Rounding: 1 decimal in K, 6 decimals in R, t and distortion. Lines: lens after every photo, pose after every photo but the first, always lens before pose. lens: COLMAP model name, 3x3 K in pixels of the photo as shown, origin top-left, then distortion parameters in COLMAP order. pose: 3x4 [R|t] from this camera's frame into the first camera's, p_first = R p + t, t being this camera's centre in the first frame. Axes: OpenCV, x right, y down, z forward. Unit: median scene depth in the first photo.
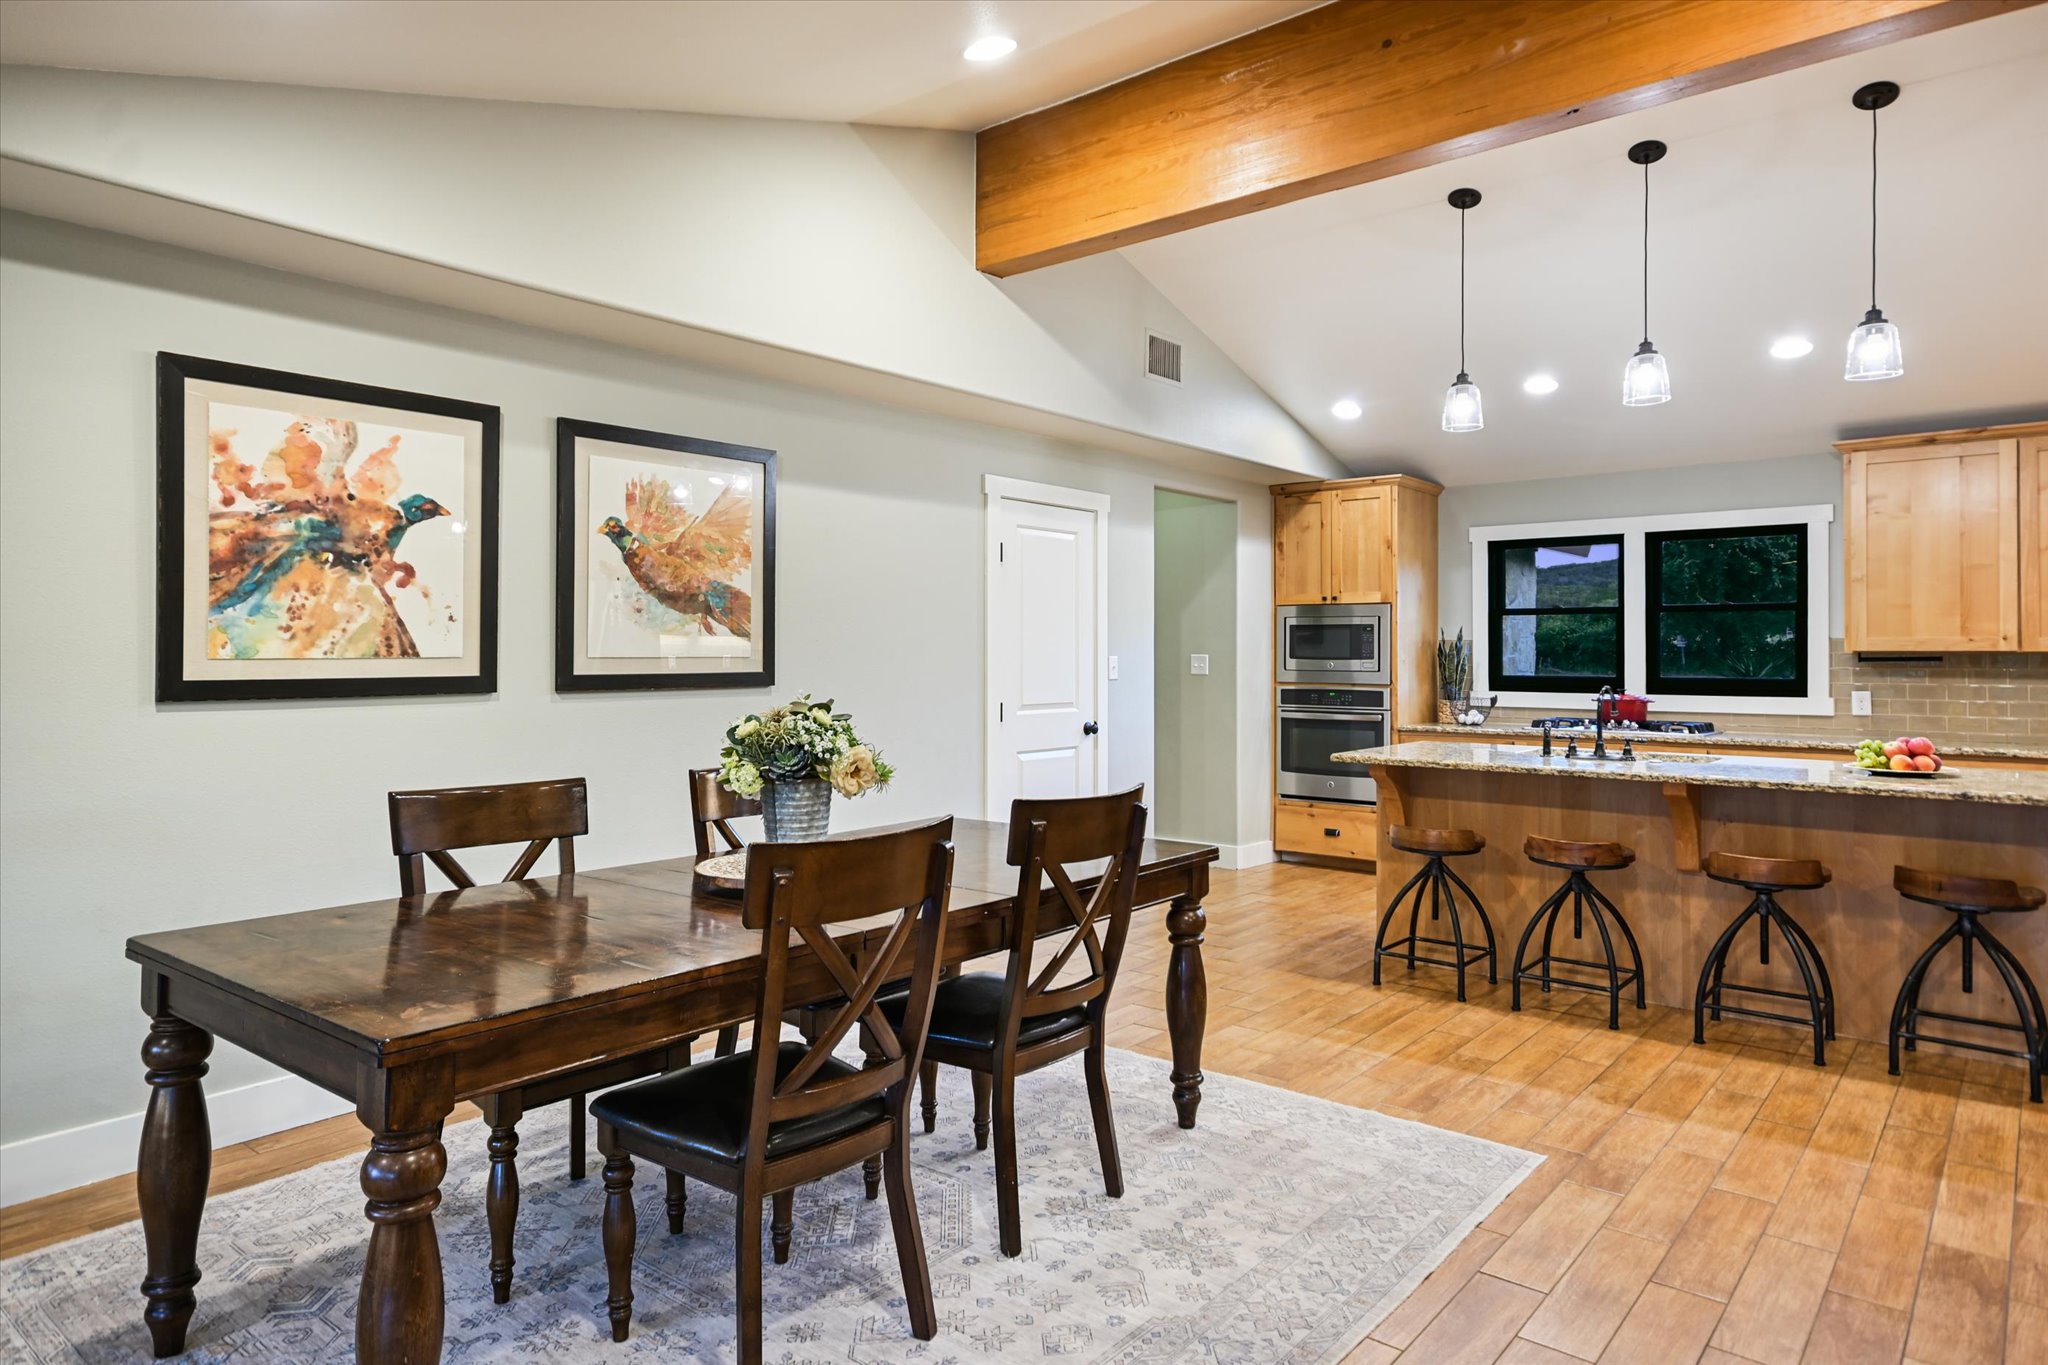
lens RADIAL K [[1228.0, 0, 1019.8], [0, 1228.0, 644.2], [0, 0, 1]] dist [0.000741, 0.024497]
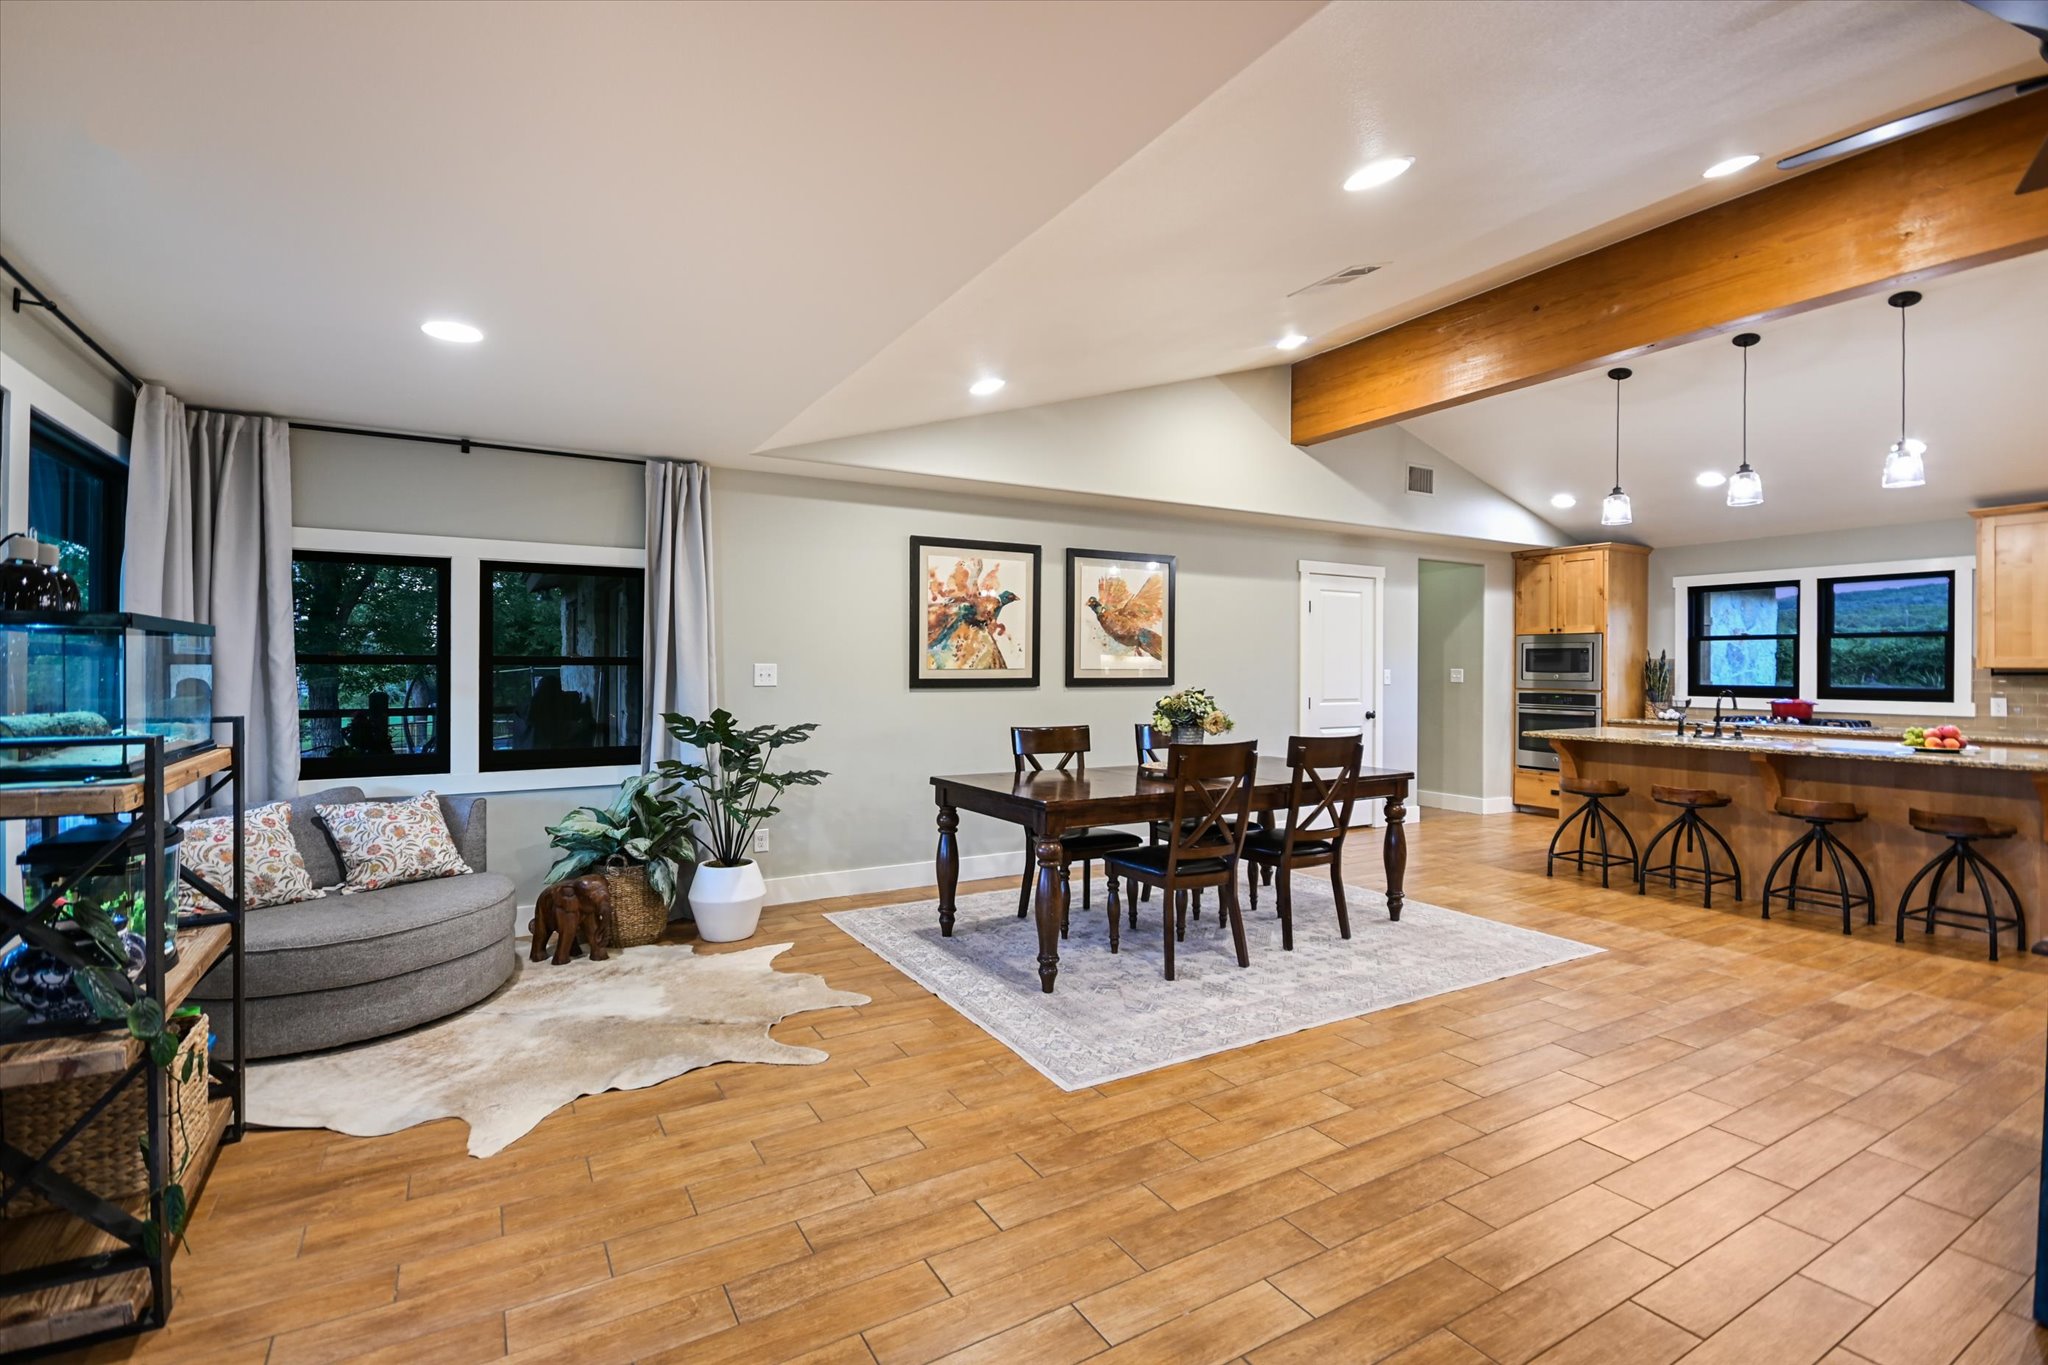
lens RADIAL K [[929.8, 0, 1025.5], [0, 929.8, 672.6], [0, 0, 1]] dist [0.003478, 0.000623]
pose [[0.940103, 0.004322, -0.340863, 0.066733], [0.000164, 0.999914, 0.013132, -0.002904], [0.340890, -0.012401, 0.940021, -0.393640]]
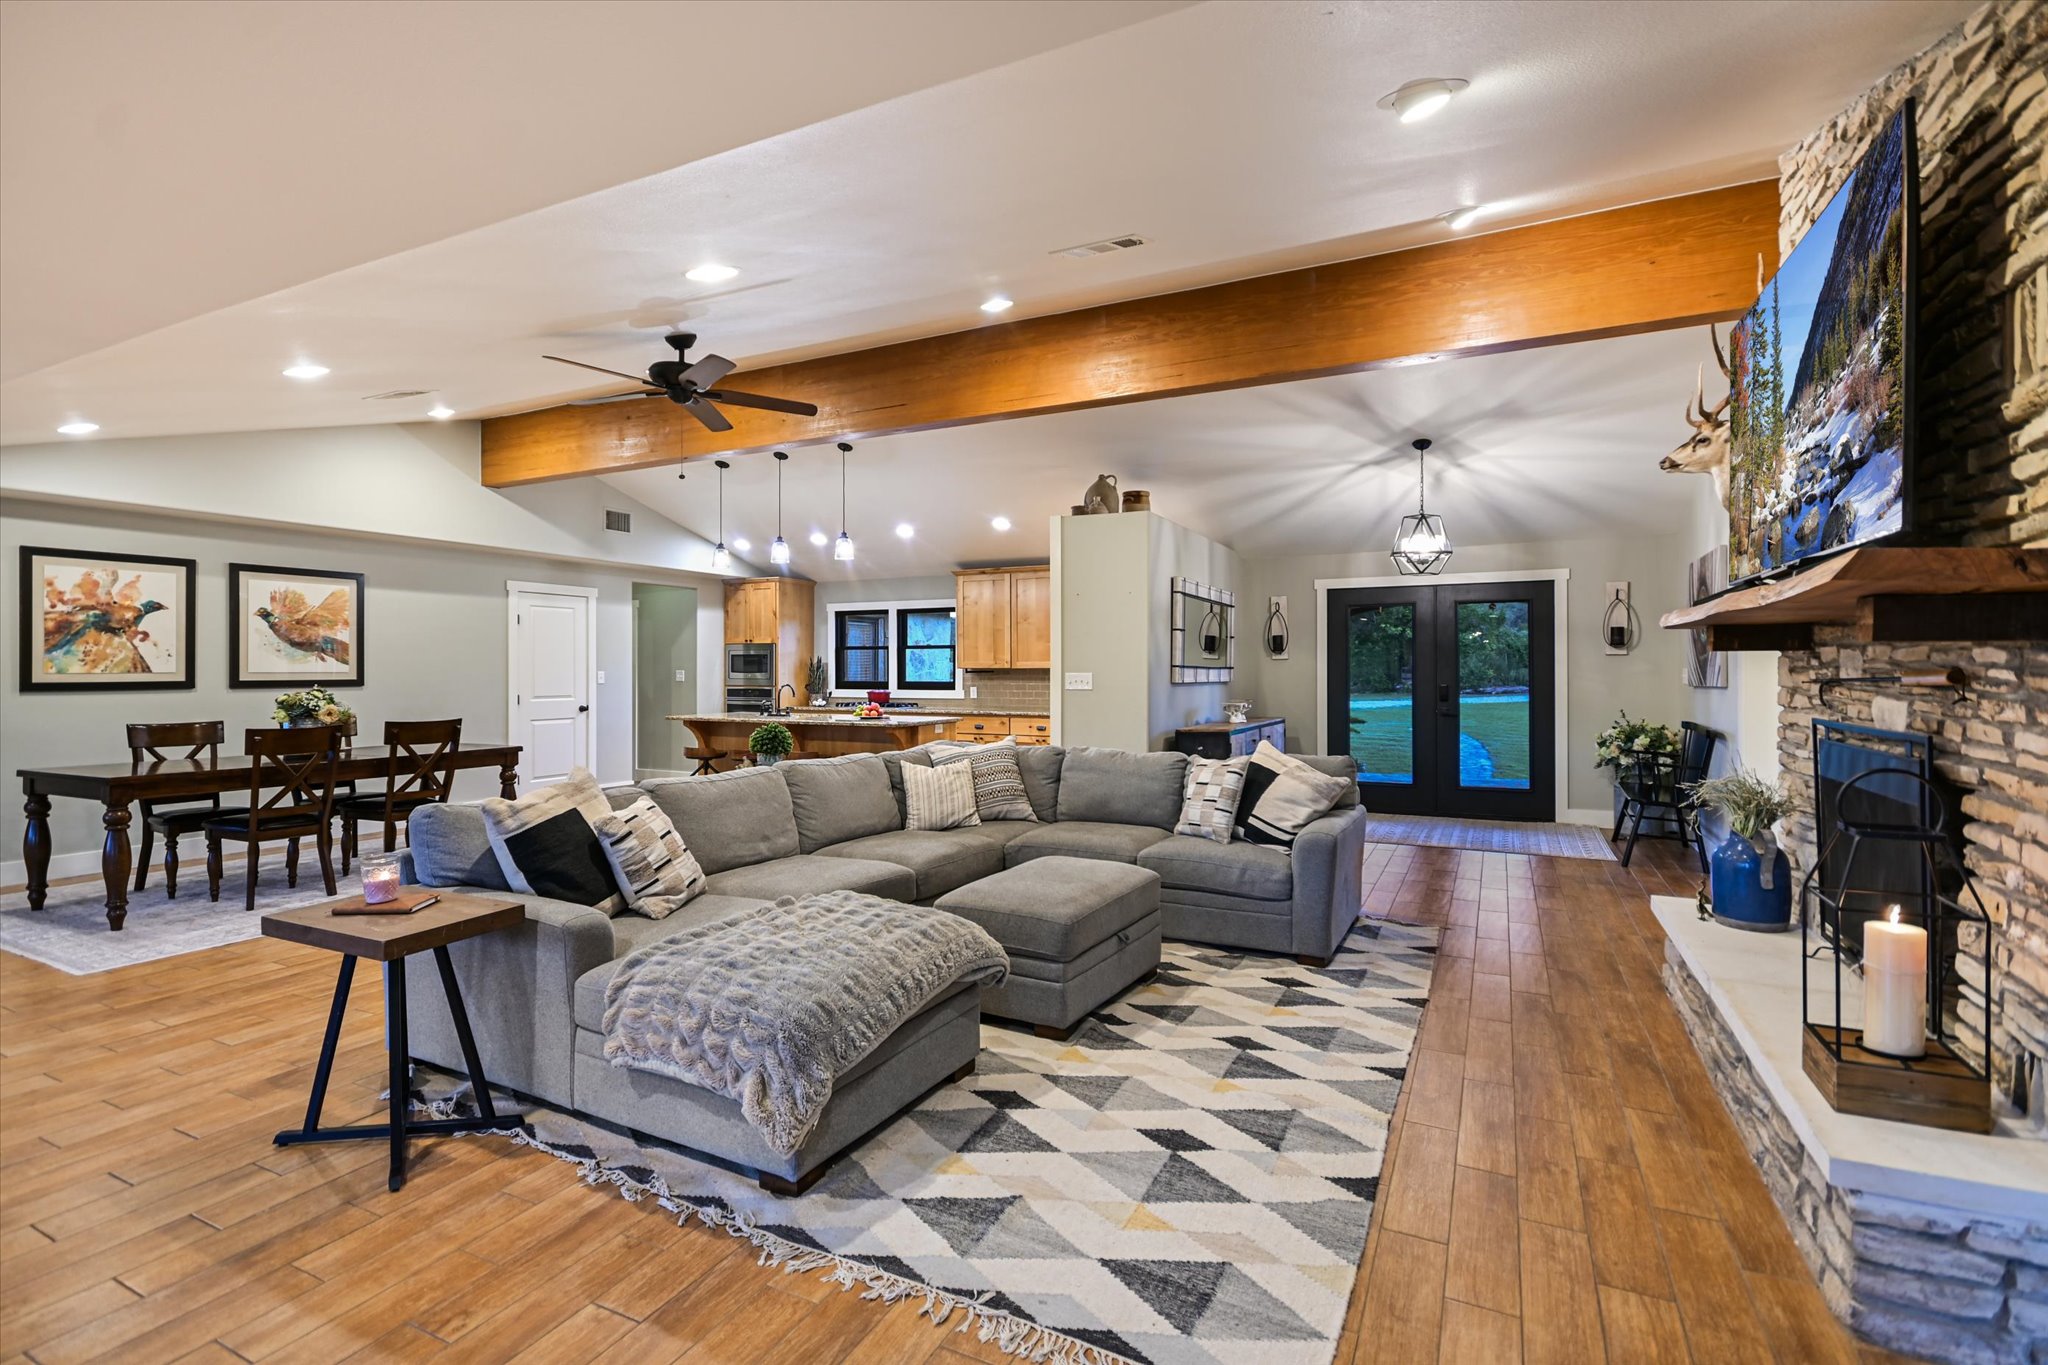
lens RADIAL K [[943.6, 0, 1026.2], [0, 943.6, 668.3], [0, 0, 1]] dist [0.023903, -0.019203]
pose [[0.973099, -0.001254, 0.230384, 0.552847], [-0.000306, 0.999977, 0.006736, -0.007921], [-0.230387, -0.006625, 0.973077, -0.877127]]
